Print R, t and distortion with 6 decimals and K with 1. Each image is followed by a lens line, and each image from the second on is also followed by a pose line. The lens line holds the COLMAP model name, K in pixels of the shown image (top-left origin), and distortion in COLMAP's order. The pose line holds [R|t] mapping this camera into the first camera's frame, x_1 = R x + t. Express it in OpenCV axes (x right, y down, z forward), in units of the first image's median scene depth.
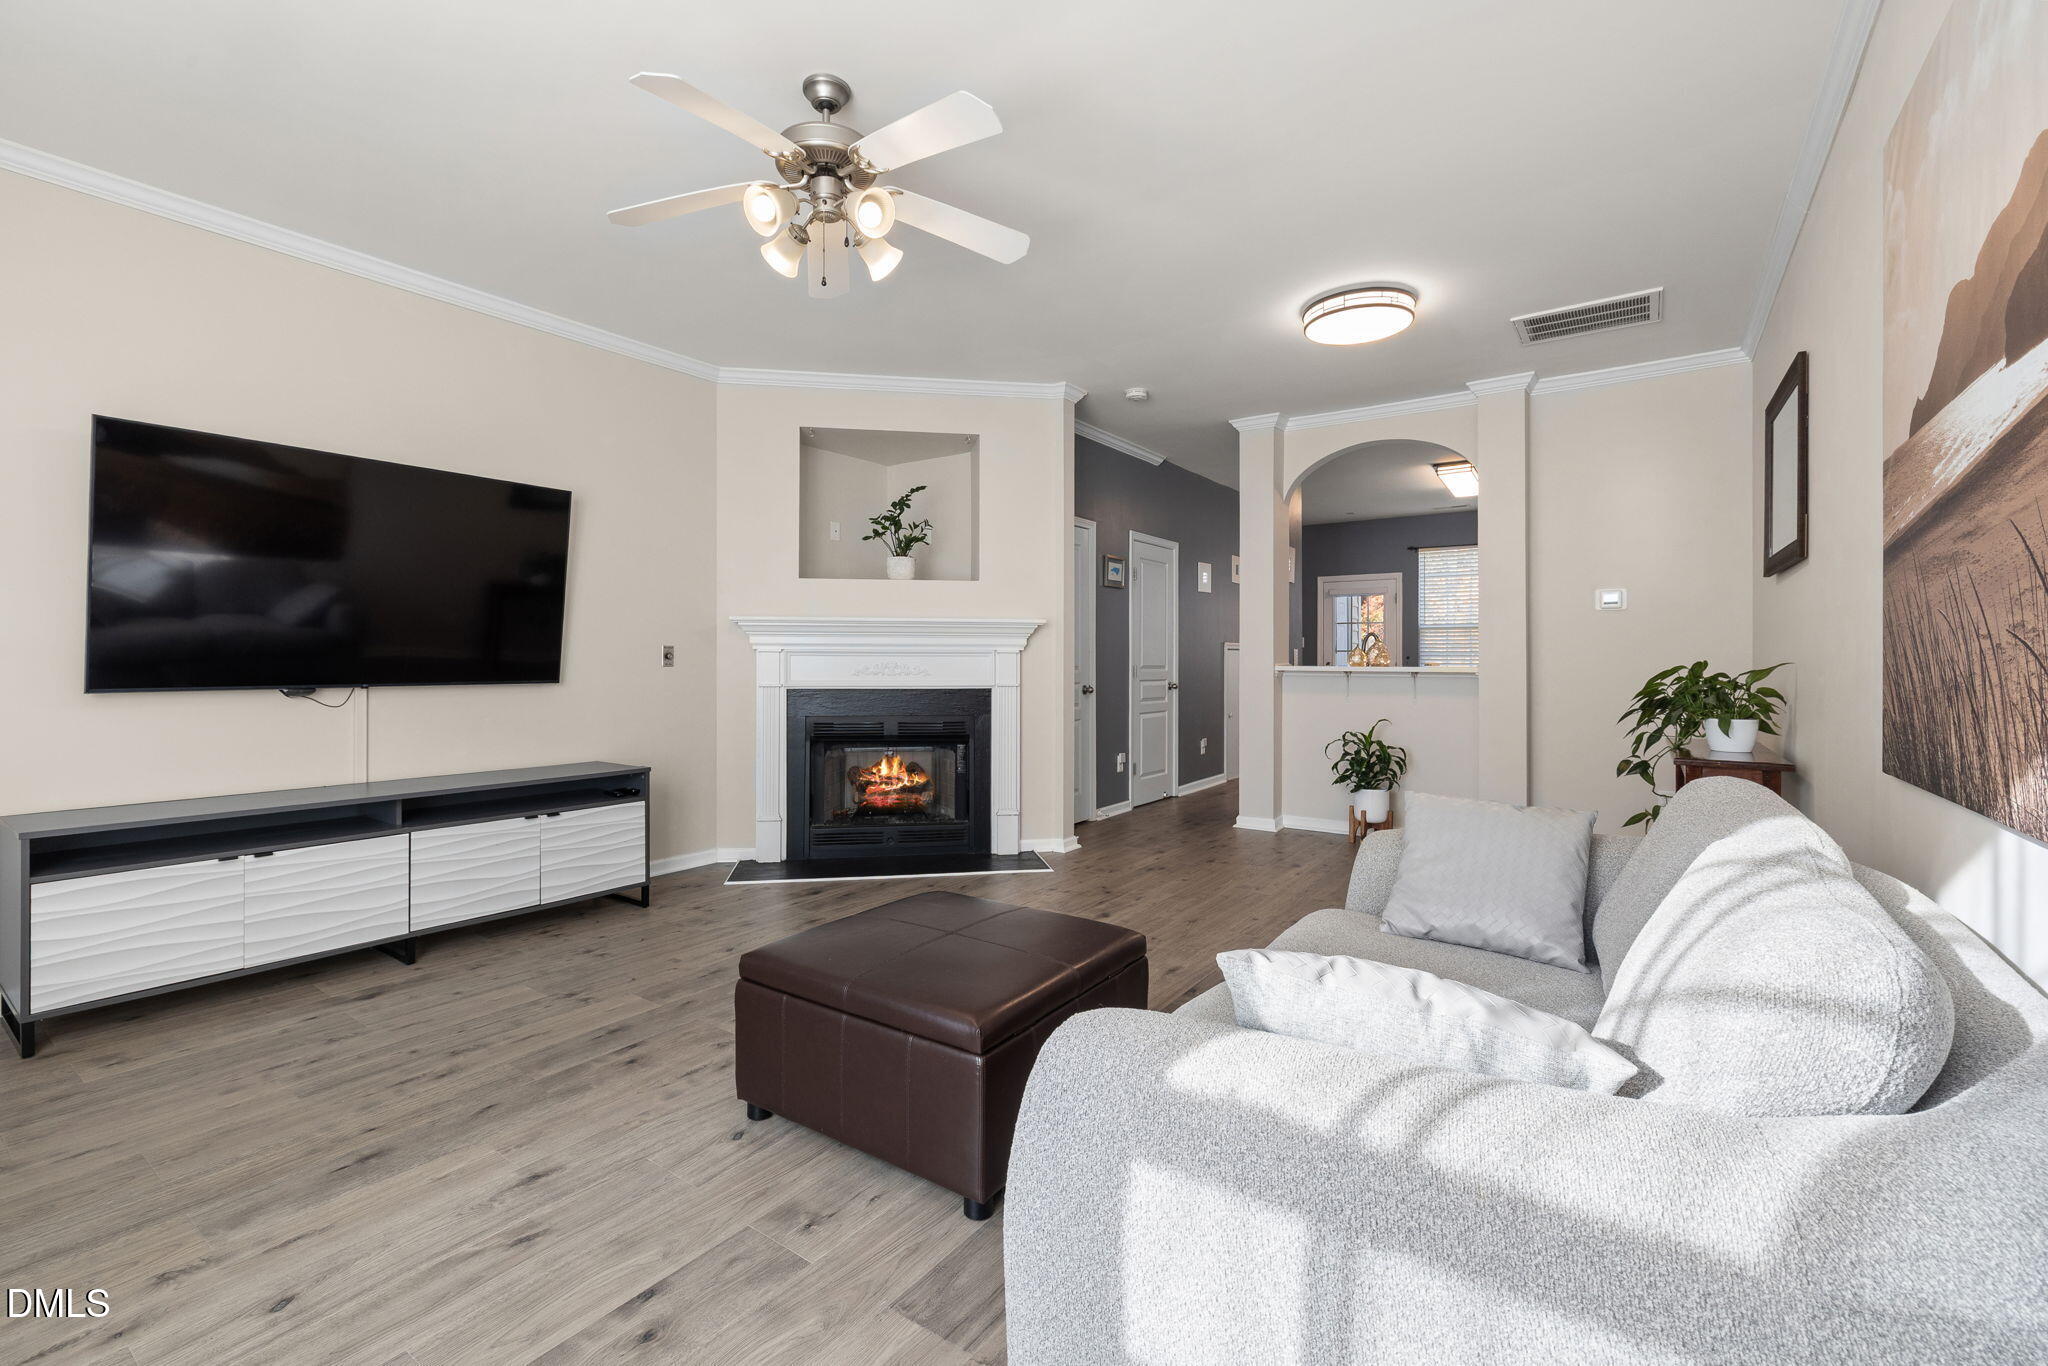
lens RADIAL K [[877.9, 0, 1019.1], [0, 877.9, 668.0], [0, 0, 1]] dist [0.002744, 0.000457]
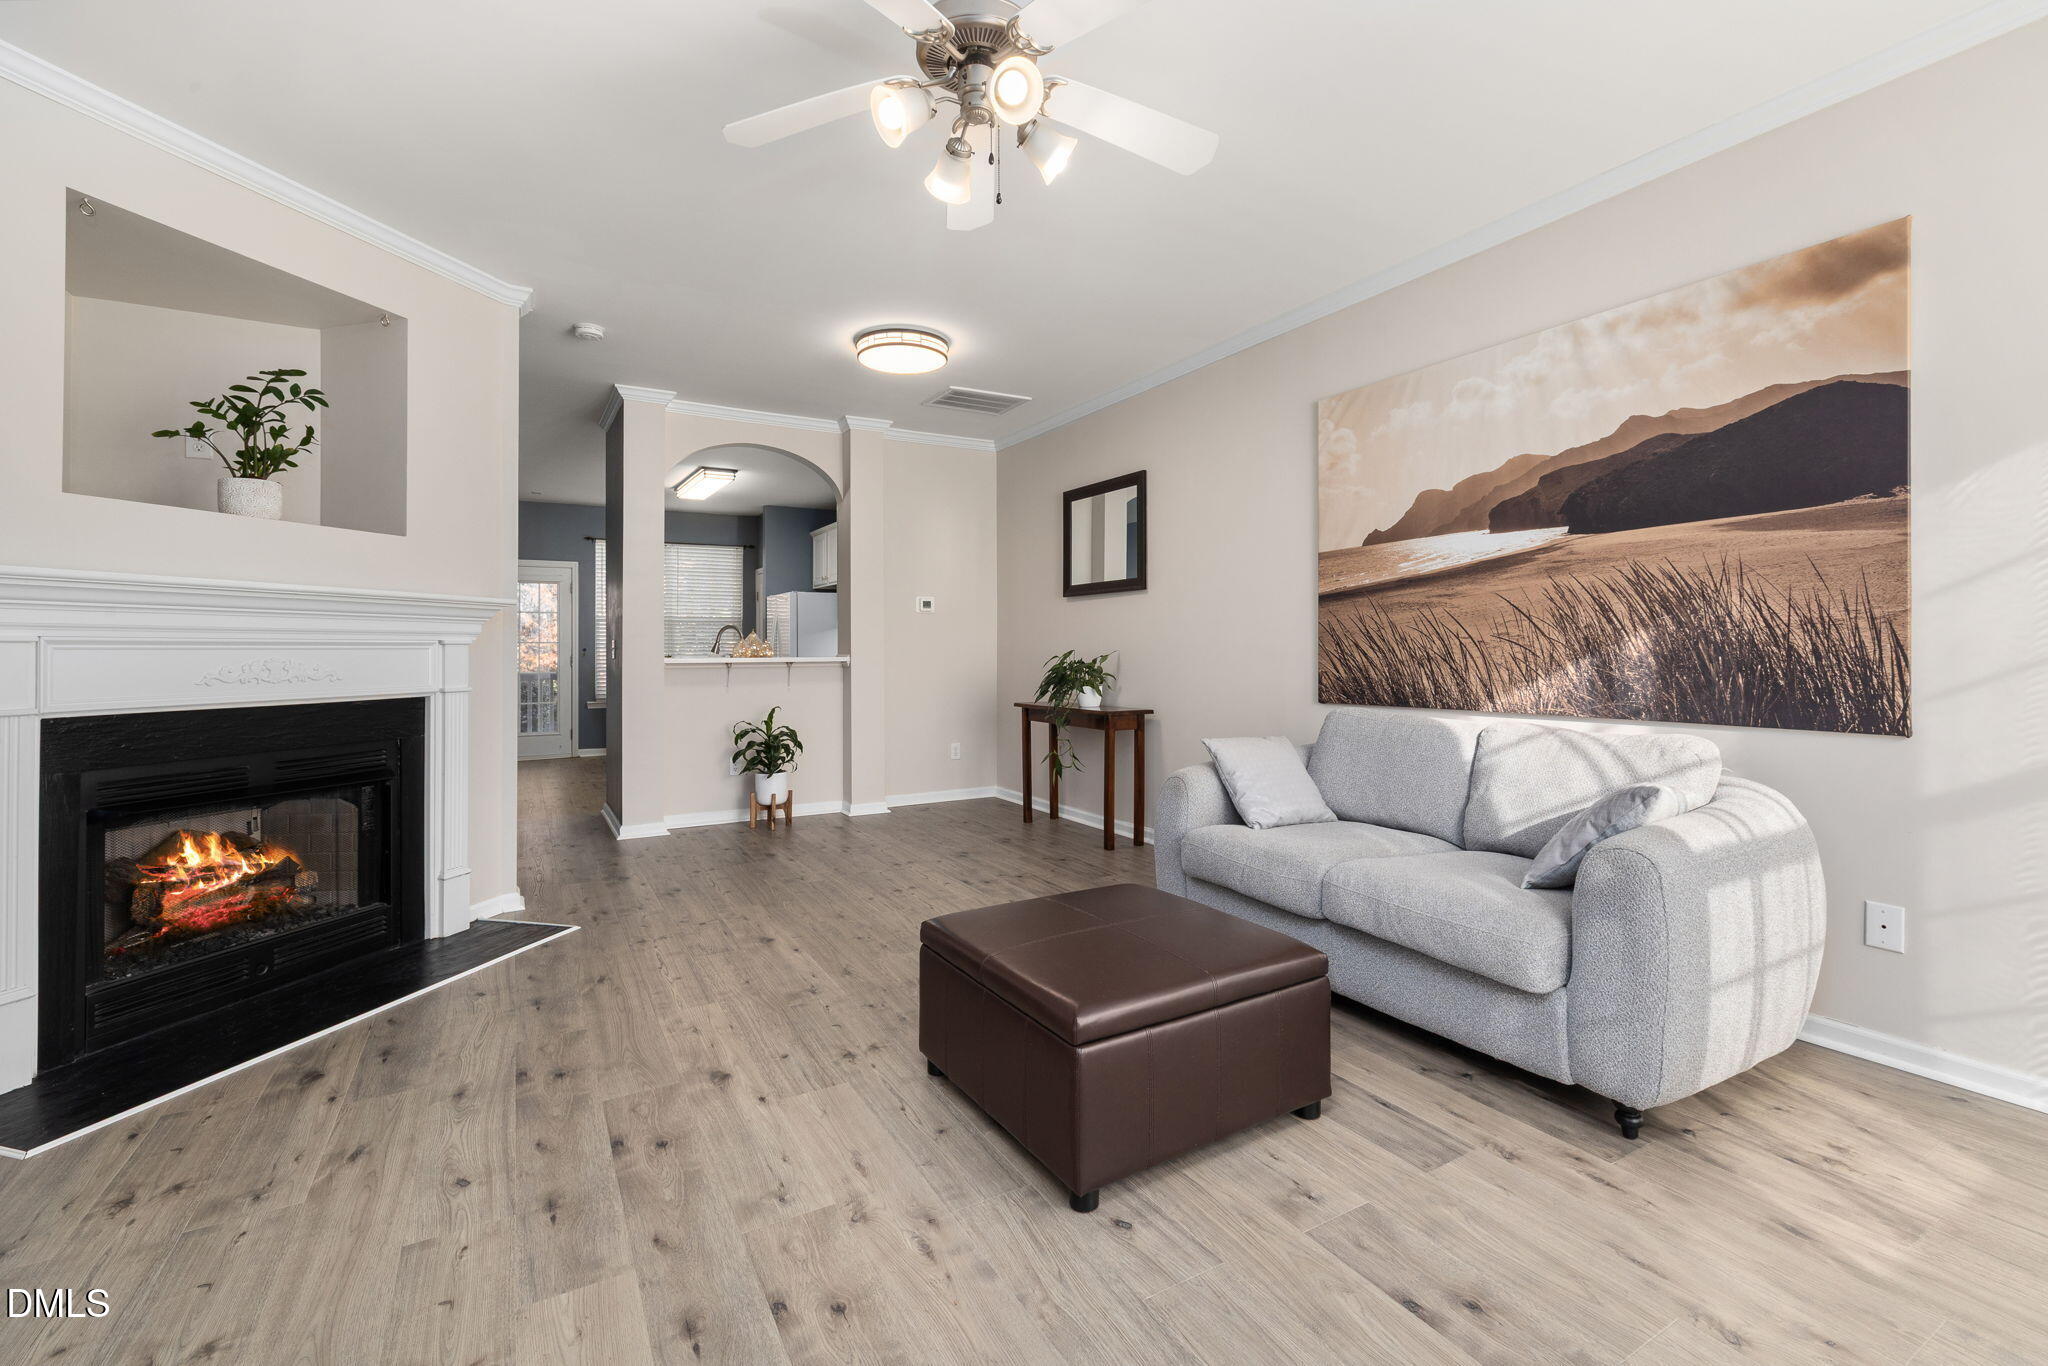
lens RADIAL K [[877.9, 0, 1013.6], [0, 877.9, 649.1], [0, 0, 1]] dist [0.002744, 0.000457]
pose [[0.416271, -0.003383, 0.909234, -0.460110], [0.015678, 0.999871, -0.003457, -0.004286], [-0.909105, 0.015694, 0.416271, 0.305150]]
